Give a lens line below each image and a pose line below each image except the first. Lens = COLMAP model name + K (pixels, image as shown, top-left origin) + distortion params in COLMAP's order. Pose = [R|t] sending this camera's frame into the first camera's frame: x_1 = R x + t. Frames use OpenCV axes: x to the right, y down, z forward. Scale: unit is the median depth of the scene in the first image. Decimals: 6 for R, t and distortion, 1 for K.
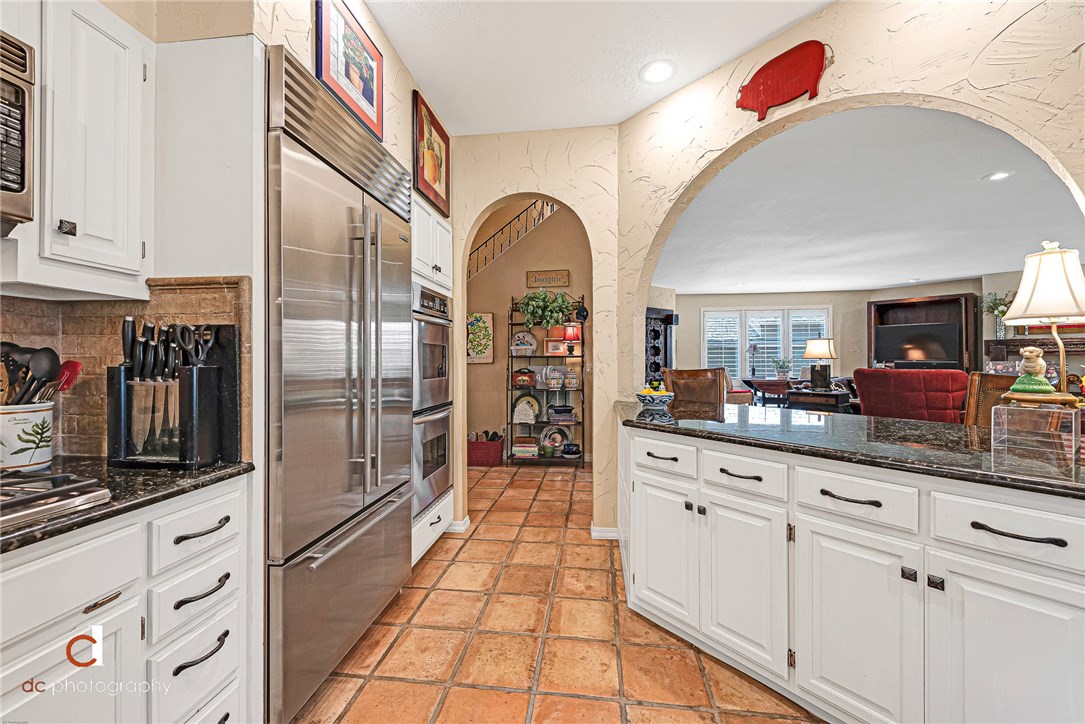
lens RADIAL K [[429.0, 0, 544.8], [0, 429.0, 359.3], [0, 0, 1]] dist [0.001735, 0.000123]
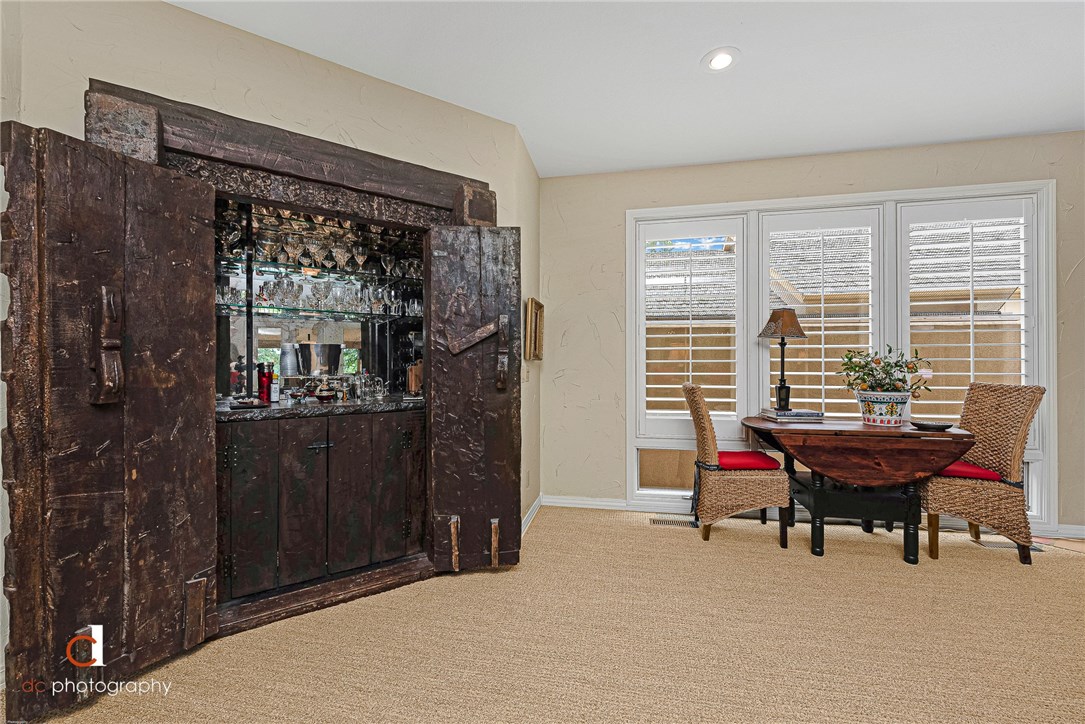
lens RADIAL K [[429.0, 0, 533.7], [0, 429.0, 365.8], [0, 0, 1]] dist [0.001735, 0.000123]
pose [[0.995724, 0.006400, -0.092152, 0.338430], [-0.006483, 0.999979, -0.000600, 0.007158], [0.092147, 0.001194, 0.995745, 0.680842]]
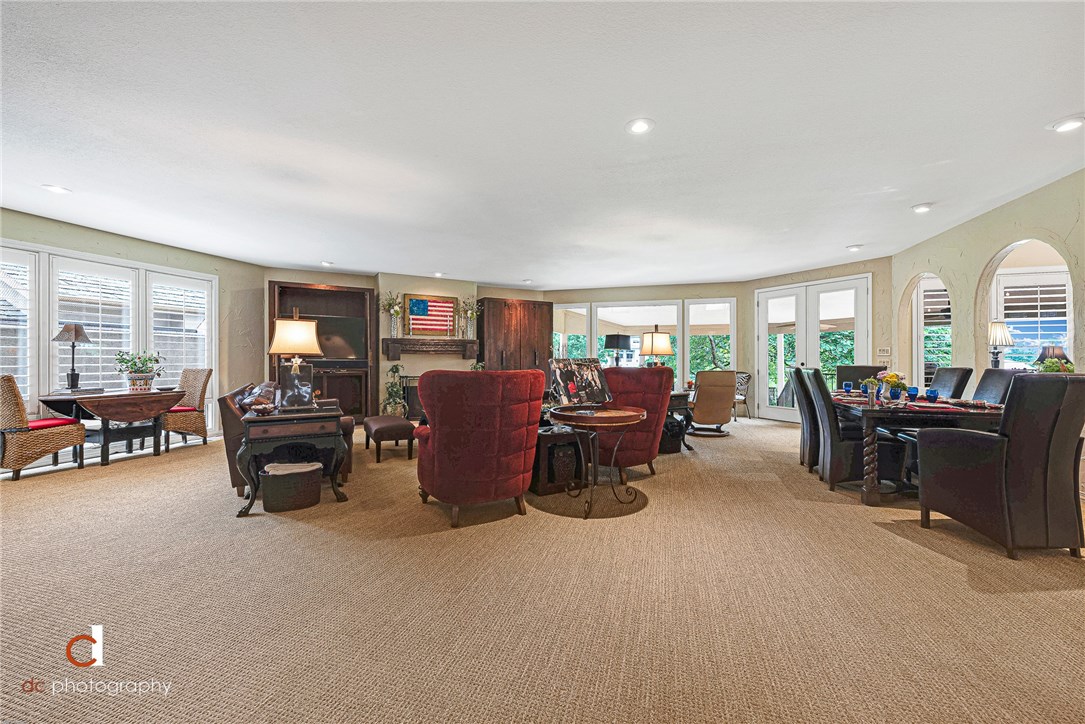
lens RADIAL K [[429.0, 0, 541.6], [0, 429.0, 355.4], [0, 0, 1]] dist [0.001735, 0.000123]
pose [[0.171593, 0.013680, 0.985073, 0.091965], [0.001706, 0.999898, -0.014183, 0.008011], [-0.985166, 0.004114, 0.171552, 0.391674]]
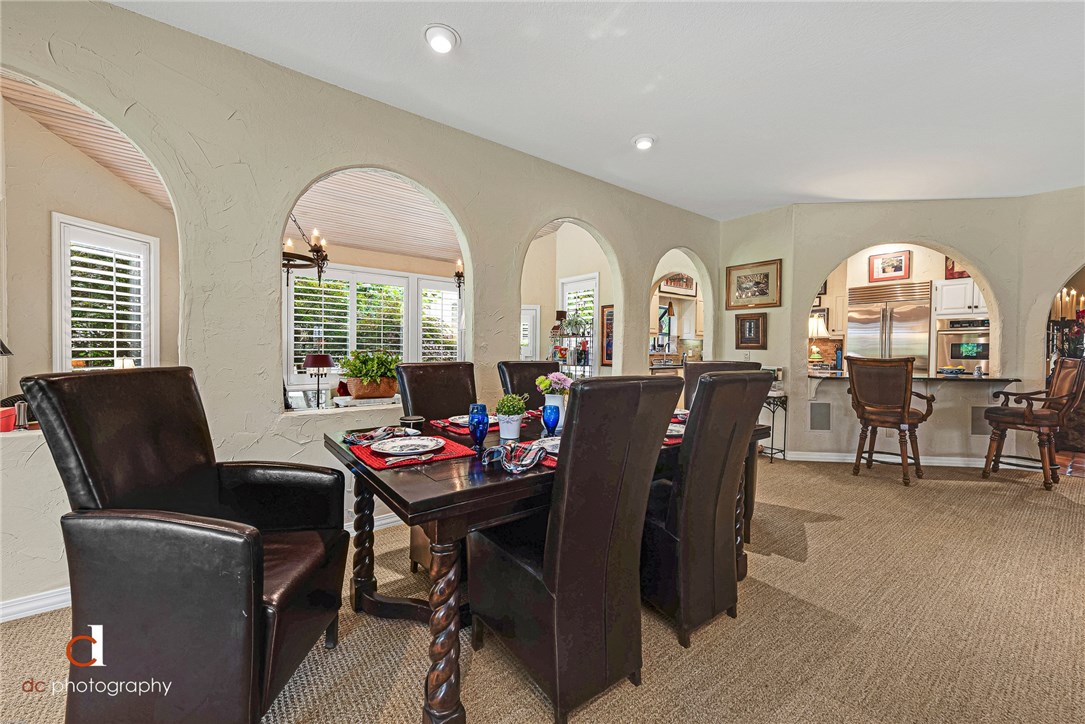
lens RADIAL K [[429.0, 0, 538.3], [0, 429.0, 357.9], [0, 0, 1]] dist [0.001735, 0.000123]
pose [[-0.712653, 0.005974, -0.701491, 0.738349], [-0.004469, 0.999905, 0.013055, 0.008848], [0.701502, 0.012438, -0.712559, 0.270235]]
